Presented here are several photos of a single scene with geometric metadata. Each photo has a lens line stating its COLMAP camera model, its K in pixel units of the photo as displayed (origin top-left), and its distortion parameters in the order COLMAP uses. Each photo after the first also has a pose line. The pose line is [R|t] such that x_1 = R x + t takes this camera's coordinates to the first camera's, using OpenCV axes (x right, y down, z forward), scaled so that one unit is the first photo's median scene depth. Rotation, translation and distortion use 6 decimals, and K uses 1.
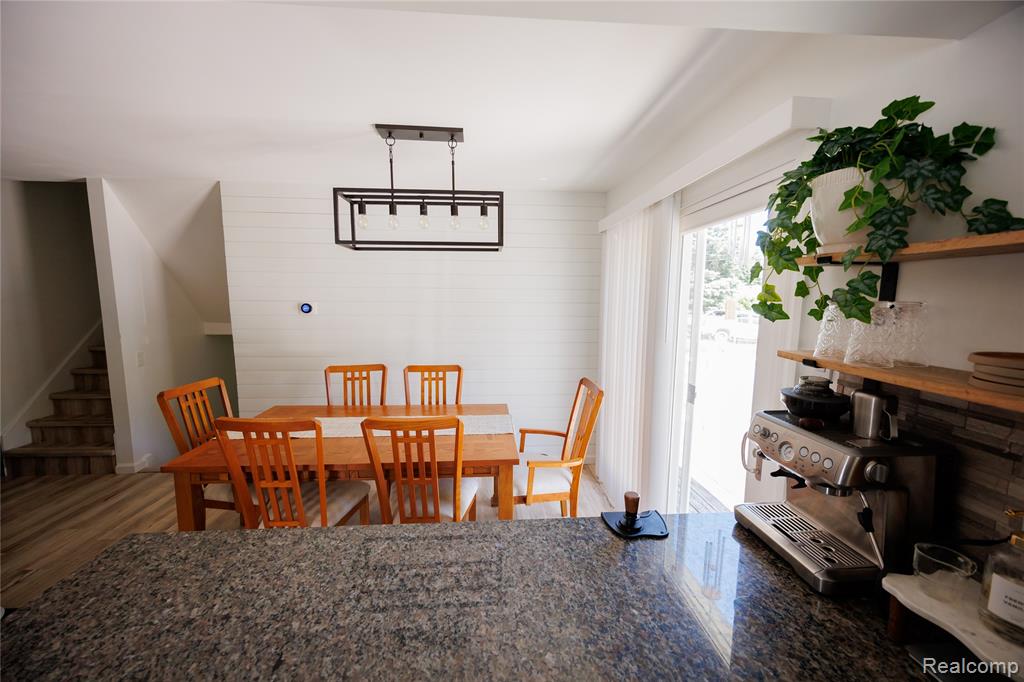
lens RADIAL K [[392.7, 0, 512.0], [0, 392.7, 341.0], [0, 0, 1]] dist [0.002531, 0.000117]
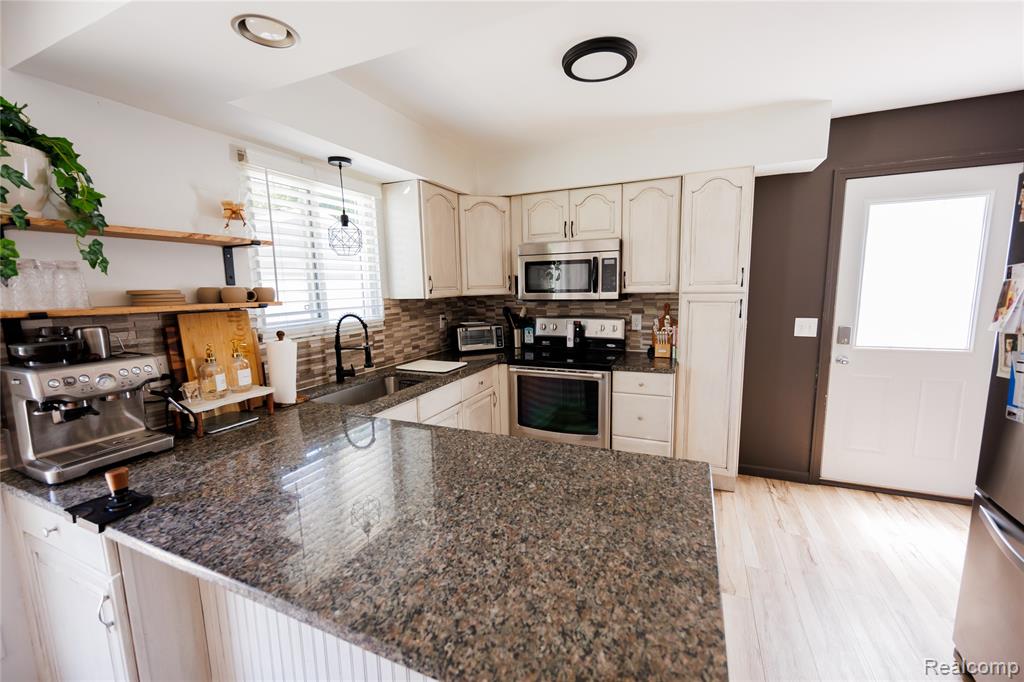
lens RADIAL K [[420.4, 0, 512.0], [0, 420.4, 341.0], [0, 0, 1]] dist [0.001326, 0.000213]
pose [[-0.882989, -0.051167, 0.466596, -1.014781], [0.069663, 0.968748, 0.238063, -0.067114], [-0.464195, 0.242712, -0.851830, 1.453826]]
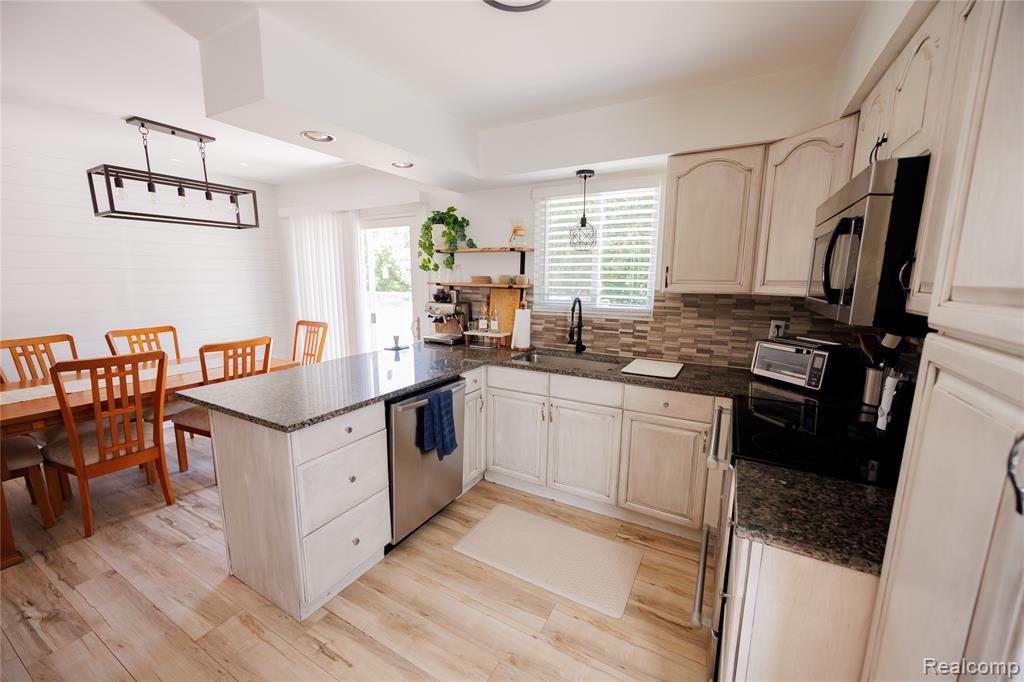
lens RADIAL K [[392.7, 0, 512.0], [0, 392.7, 341.0], [0, 0, 1]] dist [0.002531, 0.000117]
pose [[0.544300, -0.140540, 0.827035, -1.625964], [0.094955, 0.989853, 0.105714, 0.236198], [-0.833499, 0.020991, 0.552122, -1.250232]]
